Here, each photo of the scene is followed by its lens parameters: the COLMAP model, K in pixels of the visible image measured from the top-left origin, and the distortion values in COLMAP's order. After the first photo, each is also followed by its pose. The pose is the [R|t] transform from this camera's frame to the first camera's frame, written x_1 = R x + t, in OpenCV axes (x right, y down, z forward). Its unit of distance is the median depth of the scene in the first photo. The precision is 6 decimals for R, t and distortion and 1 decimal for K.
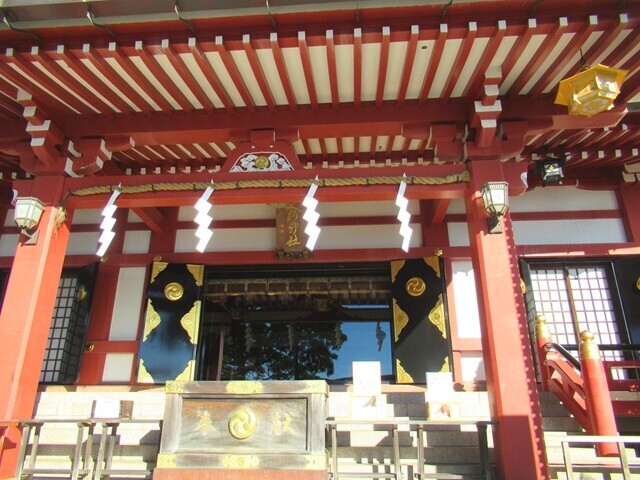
lens RADIAL K [[473.2, 0, 320.0], [0, 473.2, 240.0], [0, 0, 1]] dist [-0.011837, 0.002404]
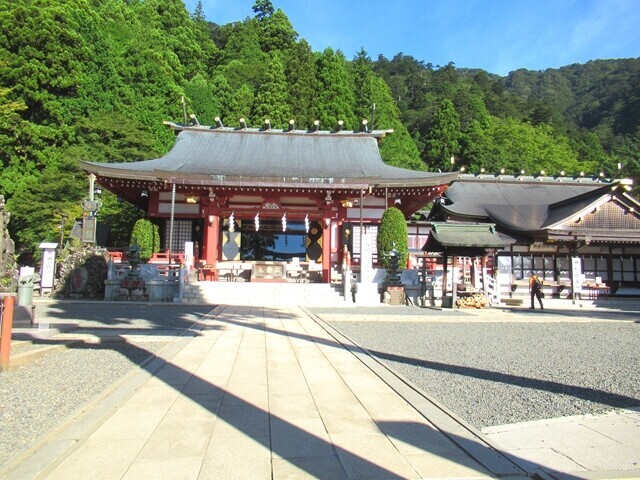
lens RADIAL K [[473.2, 0, 320.0], [0, 473.2, 240.0], [0, 0, 1]] dist [-0.011837, 0.002404]
pose [[0.990273, 0.026974, 0.136500, -0.264095], [-0.061750, 0.964326, 0.257414, -0.968986], [-0.124687, -0.263339, 0.956612, -2.959719]]
